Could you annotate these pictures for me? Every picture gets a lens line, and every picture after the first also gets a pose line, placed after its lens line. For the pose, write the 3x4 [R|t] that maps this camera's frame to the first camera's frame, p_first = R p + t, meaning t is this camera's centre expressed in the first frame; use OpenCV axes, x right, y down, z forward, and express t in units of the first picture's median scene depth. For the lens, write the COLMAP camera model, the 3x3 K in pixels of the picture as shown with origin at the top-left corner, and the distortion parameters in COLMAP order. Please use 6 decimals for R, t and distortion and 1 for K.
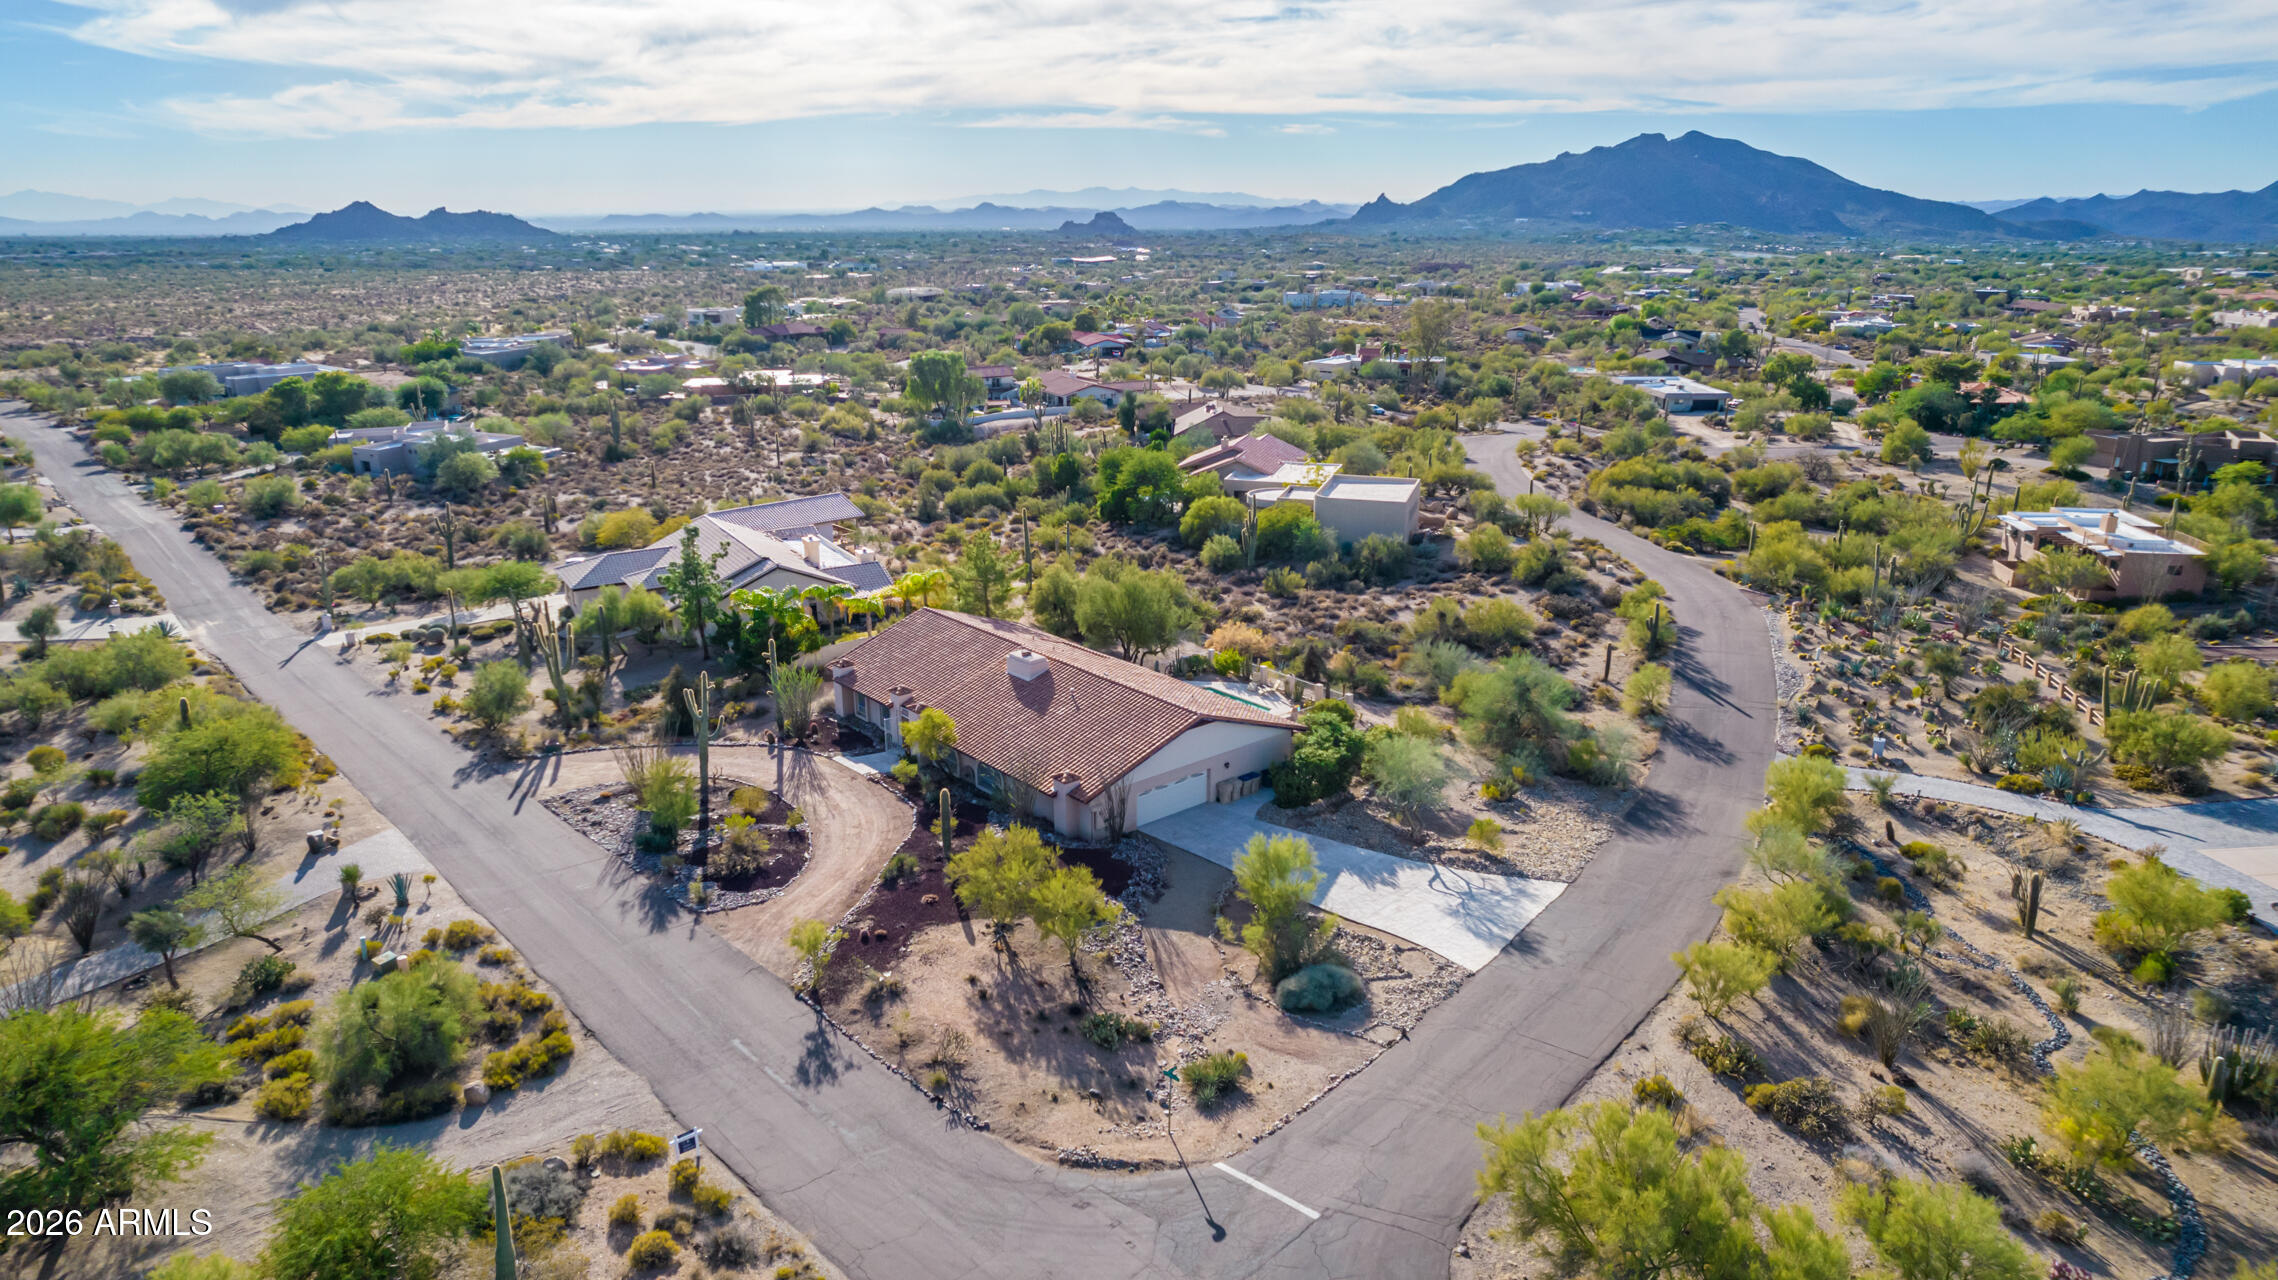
lens RADIAL K [[1502.3, 0, 1139.0], [0, 1502.3, 640.0], [0, 0, 1]] dist [-0.070774, 0.069182]
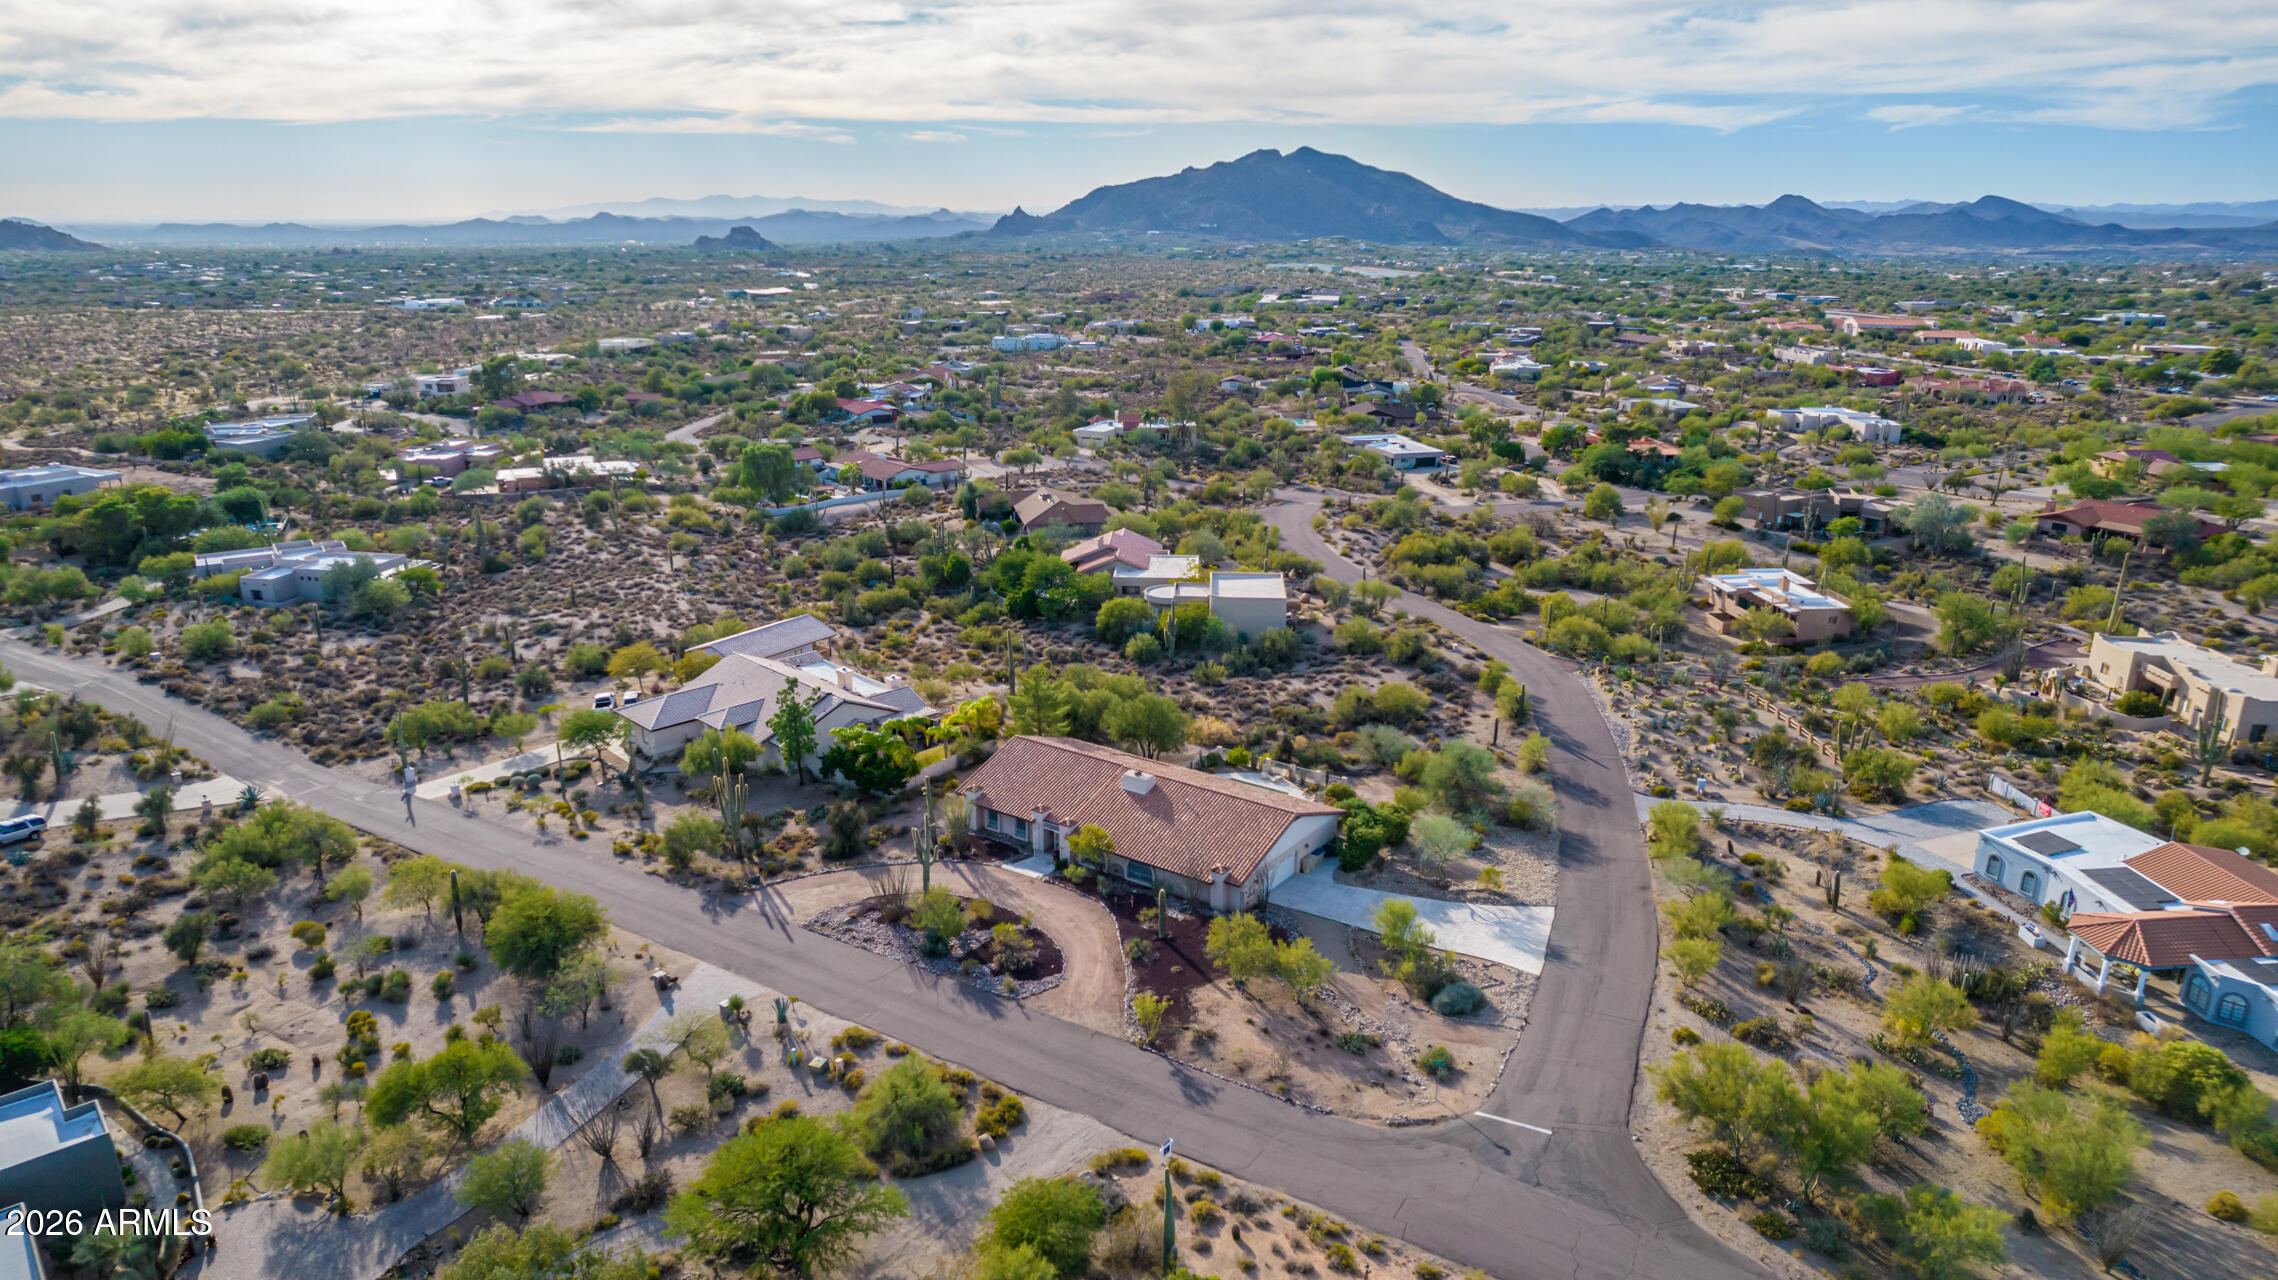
lens RADIAL K [[1511.6, 0, 1139.0], [0, 1511.6, 640.0], [0, 0, 1]] dist [-0.047192, 0.000605]
pose [[0.968939, -0.064709, 0.238685, -0.275611], [0.064565, 0.997878, 0.008430, -0.085939], [-0.238724, 0.007243, 0.971061, -0.216834]]
